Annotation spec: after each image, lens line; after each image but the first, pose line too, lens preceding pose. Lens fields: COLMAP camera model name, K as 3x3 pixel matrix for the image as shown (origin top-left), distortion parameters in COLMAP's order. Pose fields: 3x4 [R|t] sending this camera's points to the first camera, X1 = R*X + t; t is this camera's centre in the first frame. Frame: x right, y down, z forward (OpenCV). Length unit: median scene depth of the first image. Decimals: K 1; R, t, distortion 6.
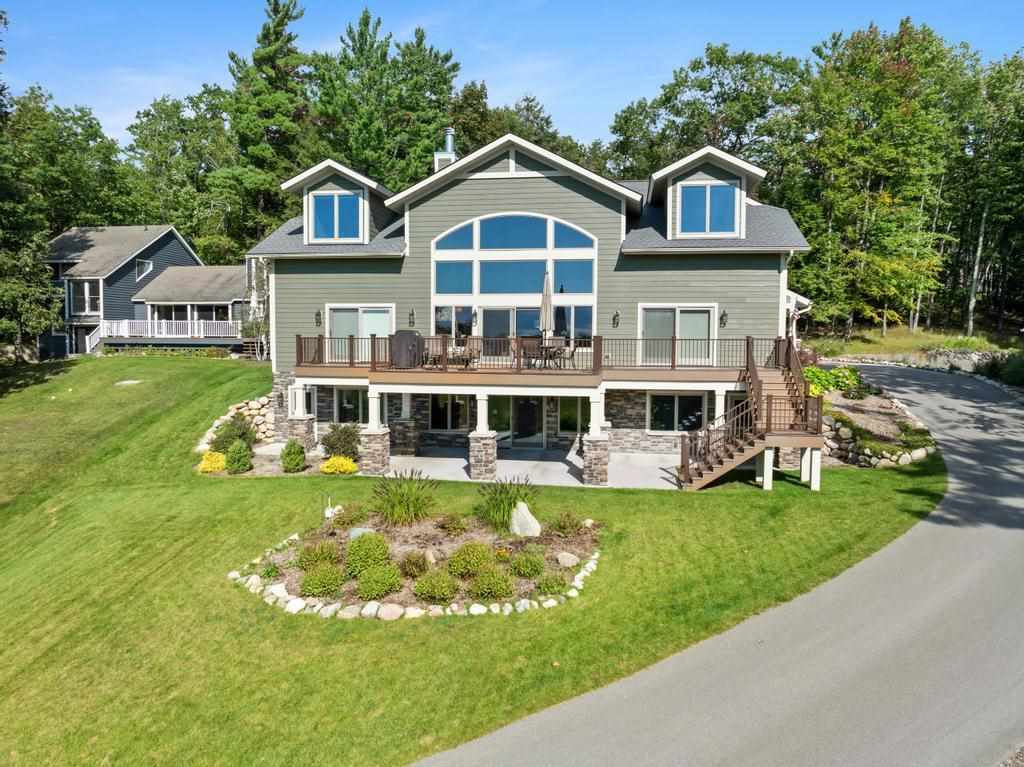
lens RADIAL K [[810.5, 0, 509.6], [0, 810.5, 378.9], [0, 0, 1]] dist [0.009204, -0.006978]
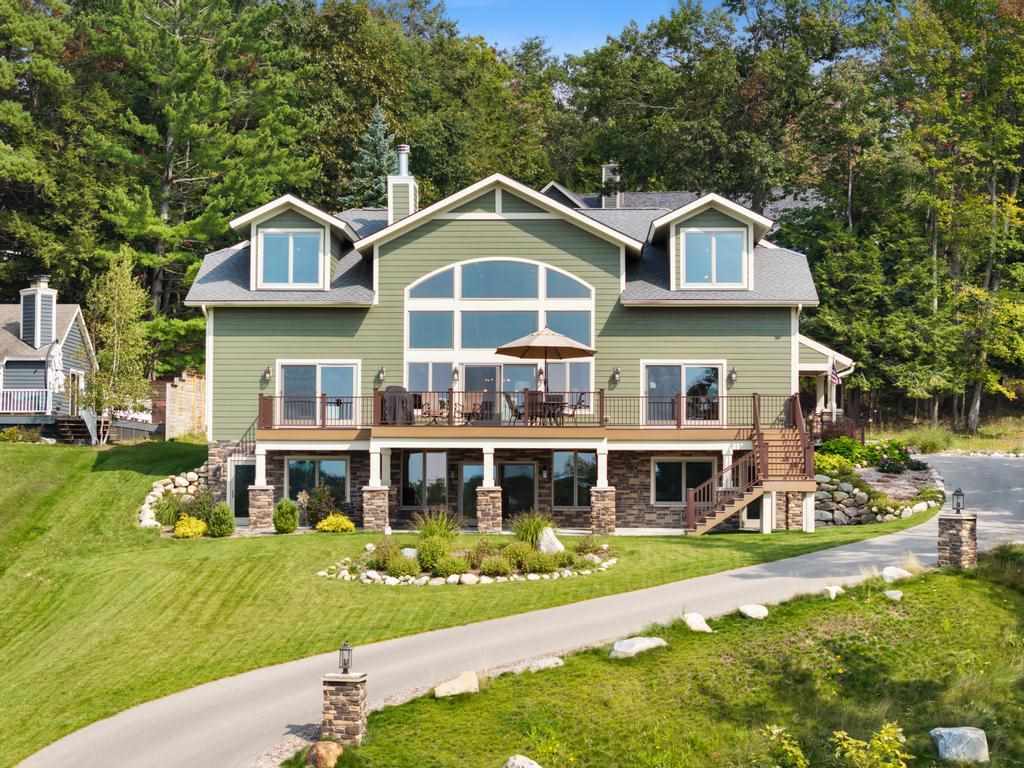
lens RADIAL K [[2090.1, 0, 512.2], [0, 2090.1, 384.1], [0, 0, 1]] dist [0.066486, 0.000000]
pose [[0.994106, 0.002590, 0.108377, -0.231155], [0.007508, 0.995670, -0.092656, 0.145761], [-0.108148, 0.092924, 0.989782, -1.263384]]
